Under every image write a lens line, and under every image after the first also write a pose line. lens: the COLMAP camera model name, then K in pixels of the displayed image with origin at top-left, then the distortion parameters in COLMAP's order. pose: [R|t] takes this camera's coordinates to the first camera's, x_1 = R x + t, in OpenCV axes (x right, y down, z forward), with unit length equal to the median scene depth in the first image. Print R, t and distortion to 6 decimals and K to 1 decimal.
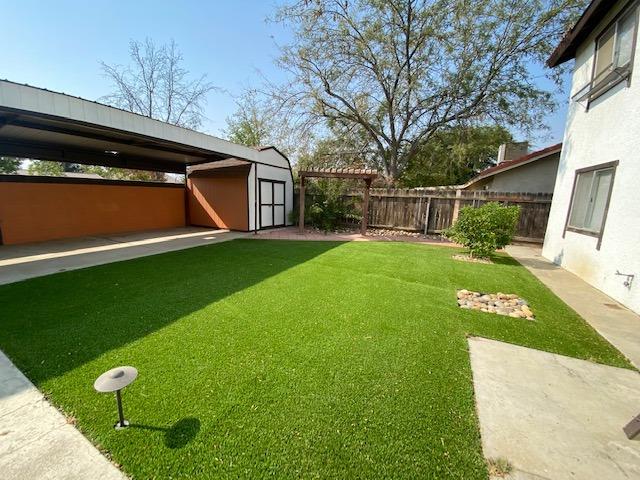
lens RADIAL K [[258.1, 0, 318.8], [0, 258.1, 243.9], [0, 0, 1]] dist [0.020433, -0.023565]
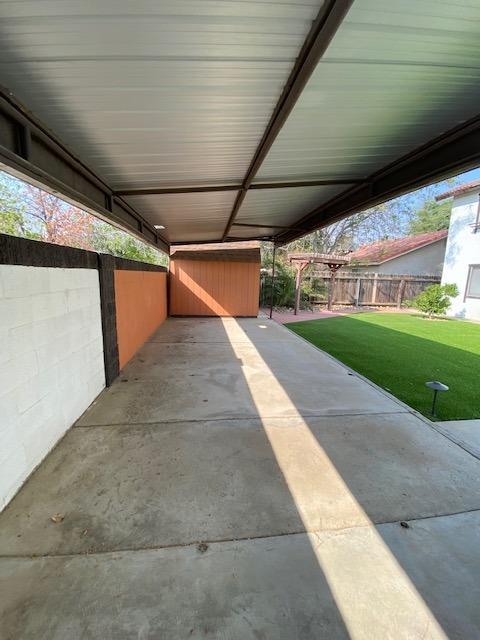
lens RADIAL K [[258.1, 0, 237.0], [0, 258.1, 319.8], [0, 0, 1]] dist [0.020433, -0.023565]
pose [[0.839095, -0.103754, 0.533998, -0.824050], [0.099389, 0.994360, 0.037026, -0.076882], [-0.534828, 0.022005, 0.844675, 0.204268]]
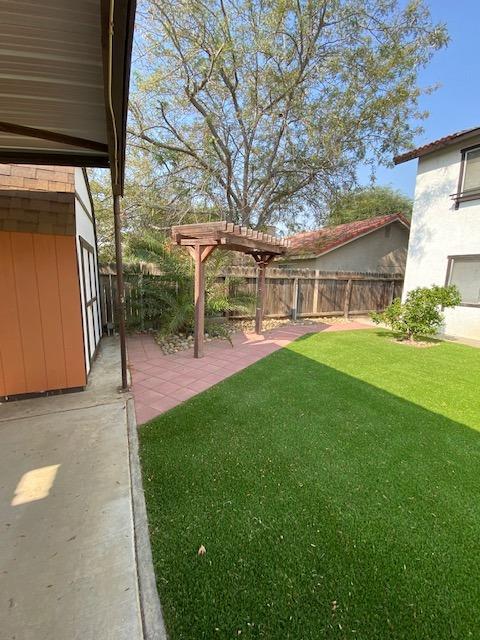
lens RADIAL K [[258.1, 0, 237.0], [0, 258.1, 319.8], [0, 0, 1]] dist [0.020433, -0.023565]
pose [[0.635835, -0.150327, 0.757044, -0.385294], [0.142979, 0.986814, 0.075866, -0.130651], [-0.758466, 0.060003, 0.648944, 0.574128]]
